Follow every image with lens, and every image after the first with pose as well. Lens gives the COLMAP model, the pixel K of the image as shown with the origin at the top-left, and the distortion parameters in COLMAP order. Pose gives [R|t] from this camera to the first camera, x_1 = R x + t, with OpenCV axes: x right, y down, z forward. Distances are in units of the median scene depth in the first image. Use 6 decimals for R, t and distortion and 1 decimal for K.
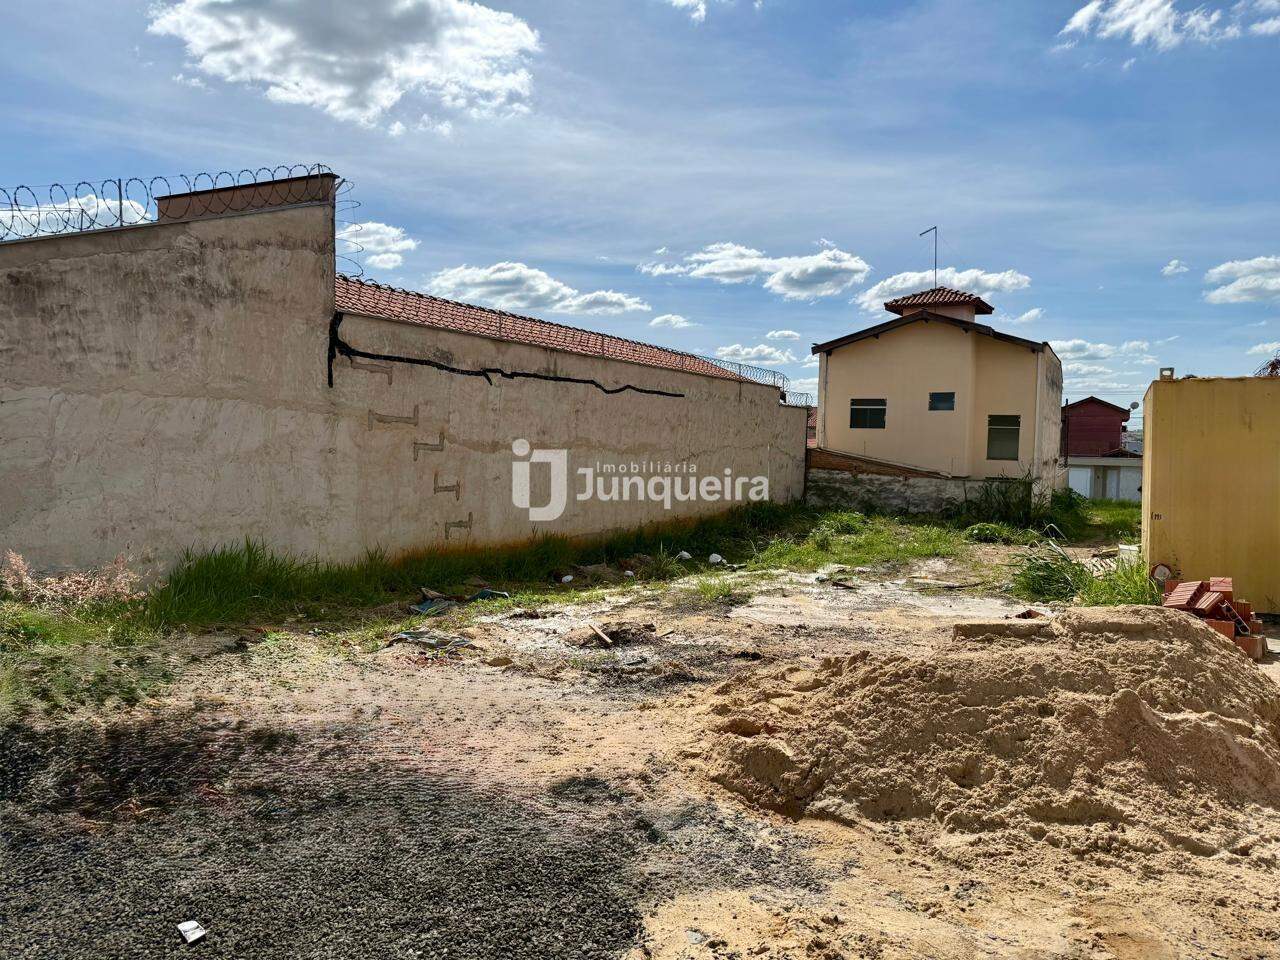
lens RADIAL K [[906.0, 0, 630.3], [0, 906.0, 485.1], [0, 0, 1]] dist [0.106104, -0.152819]
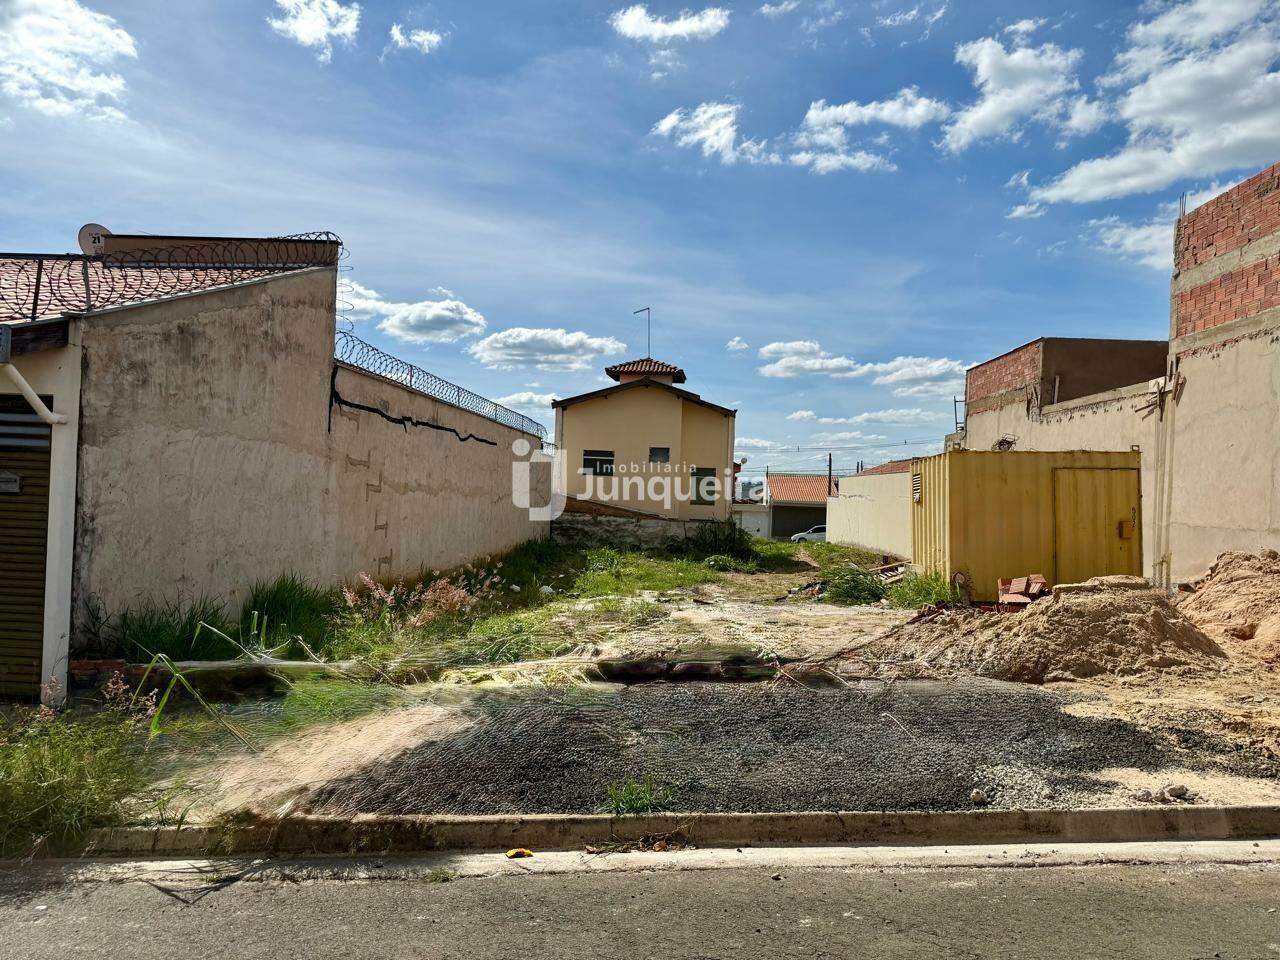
lens RADIAL K [[920.3, 0, 634.9], [0, 920.3, 482.8], [0, 0, 1]] dist [0.009835, -0.004931]
pose [[0.903479, 0.015469, 0.428352, -0.438233], [0.006361, 0.998755, -0.049484, 0.008086], [-0.428584, 0.047432, 0.902256, -0.129880]]
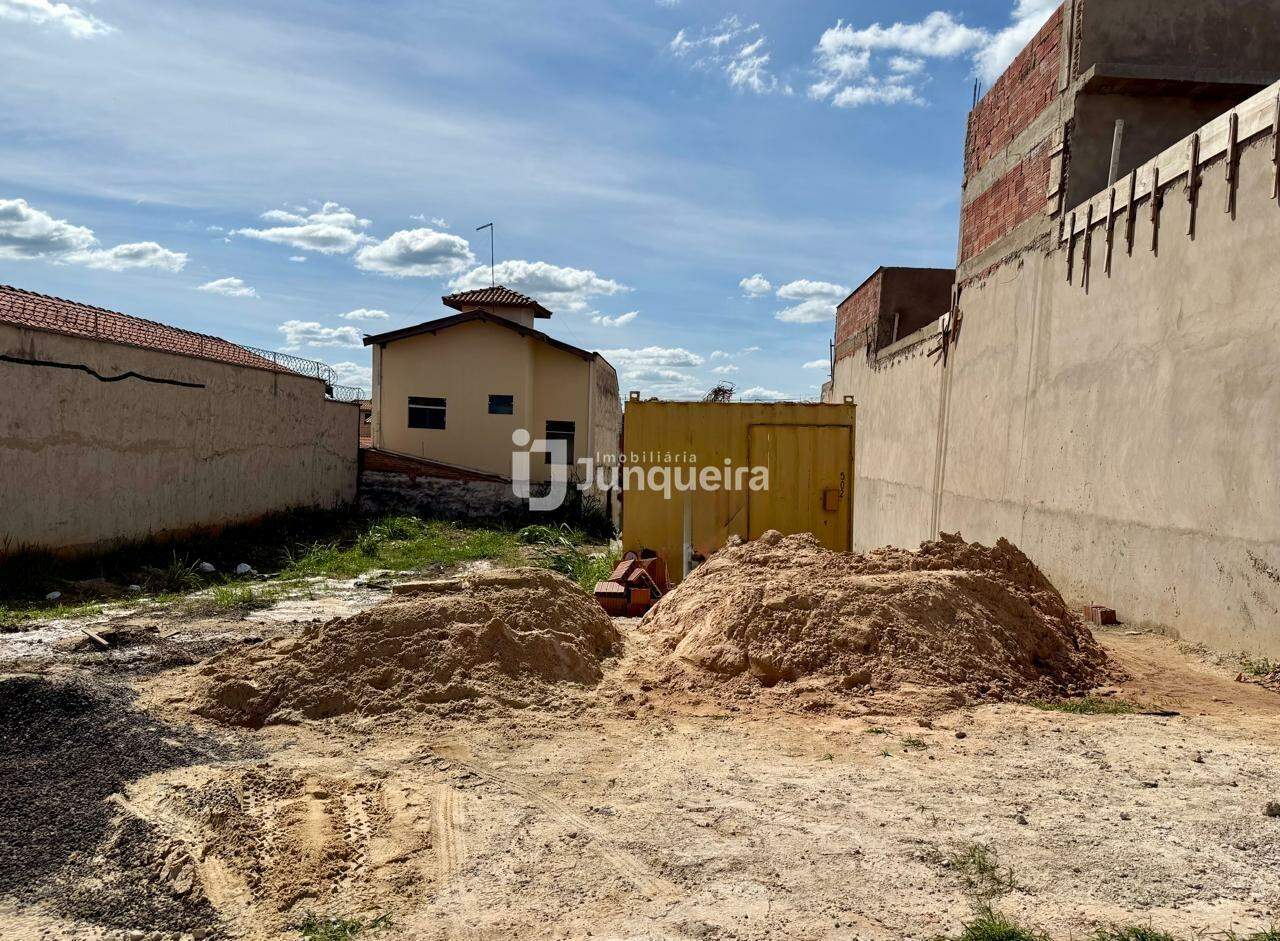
lens RADIAL K [[1030.8, 0, 749.4], [0, 1030.8, 516.4], [0, 0, 1]] dist [-0.006735, -0.043990]
pose [[0.861400, -0.013532, 0.507747, 0.012608], [0.000632, 0.999673, 0.025570, 0.003618], [-0.507927, -0.021705, 0.861127, -0.201345]]
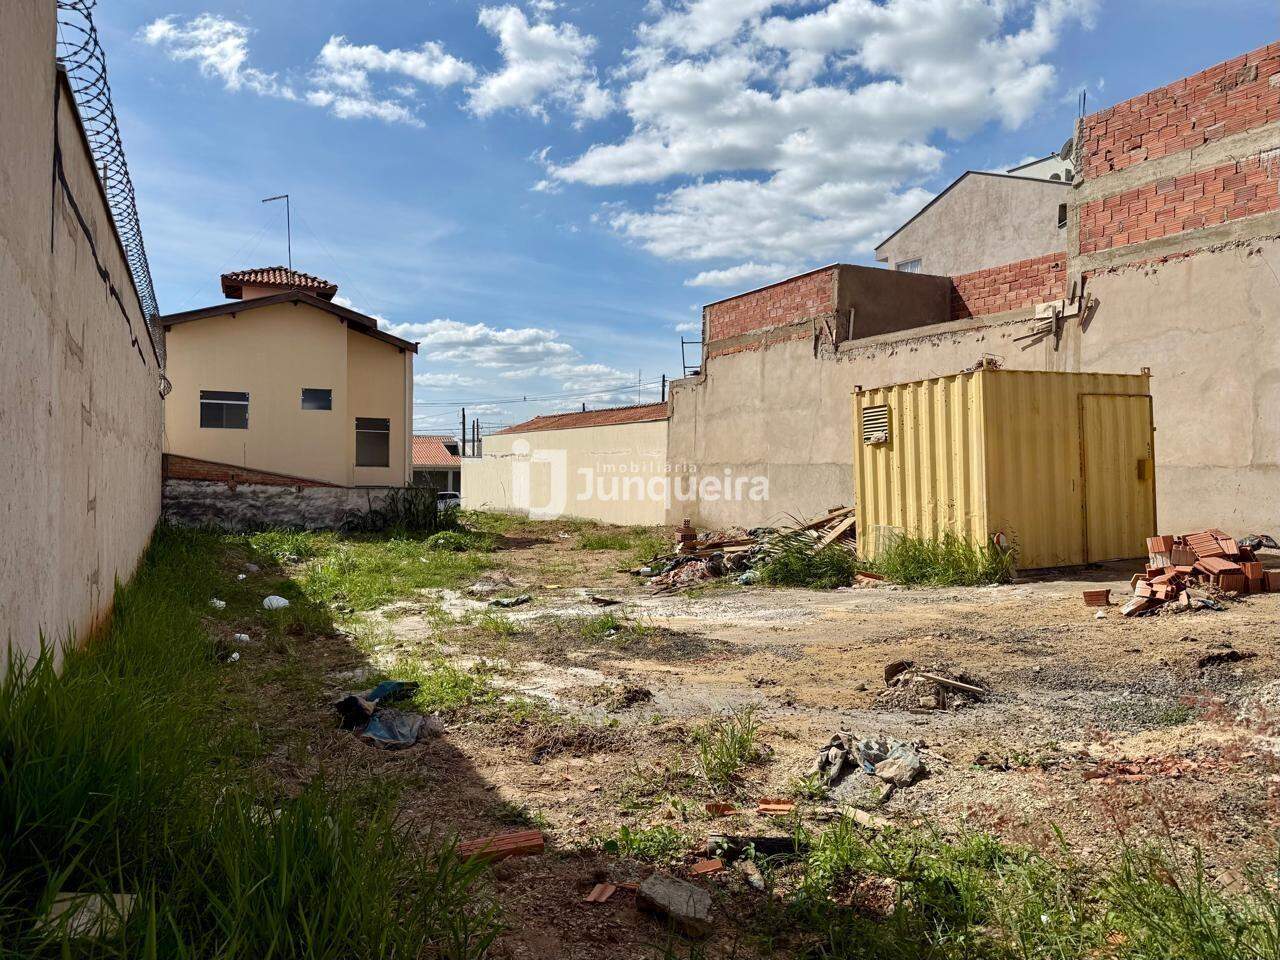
lens RADIAL K [[939.6, 0, 652.4], [0, 939.6, 497.4], [0, 0, 1]] dist [0.111861, -0.154268]
pose [[0.569281, -0.035669, 0.821369, -0.492618], [0.043988, 0.998949, 0.012892, 0.007644], [-0.820965, 0.028791, 0.570252, 0.503085]]
